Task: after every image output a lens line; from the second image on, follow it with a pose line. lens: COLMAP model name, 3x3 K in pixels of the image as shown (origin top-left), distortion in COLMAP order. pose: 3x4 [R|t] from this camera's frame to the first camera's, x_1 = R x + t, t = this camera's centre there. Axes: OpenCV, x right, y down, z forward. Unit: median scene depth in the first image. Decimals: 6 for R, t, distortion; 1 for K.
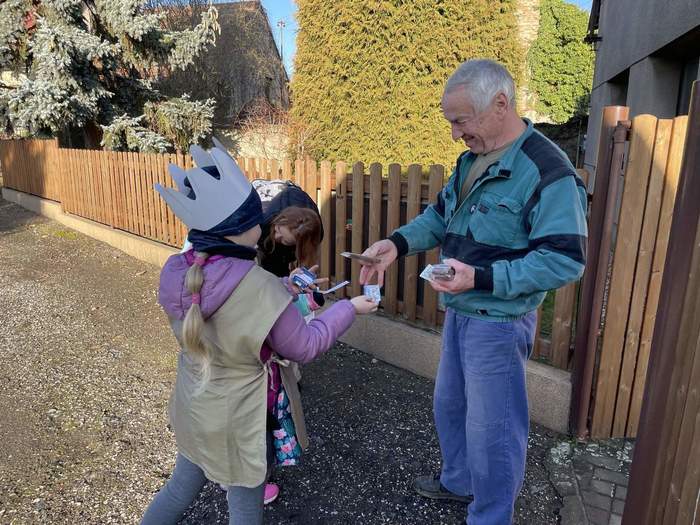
lens RADIAL K [[535.7, 0, 348.3], [0, 535.7, 276.2], [0, 0, 1]] dist [0.085595, -0.122499]
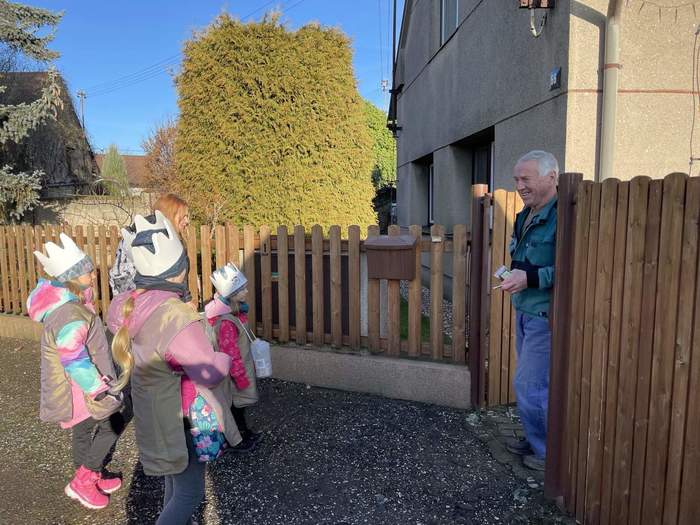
lens RADIAL K [[535.7, 0, 348.3], [0, 535.7, 276.2], [0, 0, 1]] dist [0.085595, -0.122499]
pose [[0.934175, -0.060088, 0.351720, -0.219388], [0.103085, 0.989135, -0.104811, 0.037819], [-0.341601, 0.134169, 0.930219, -0.145334]]
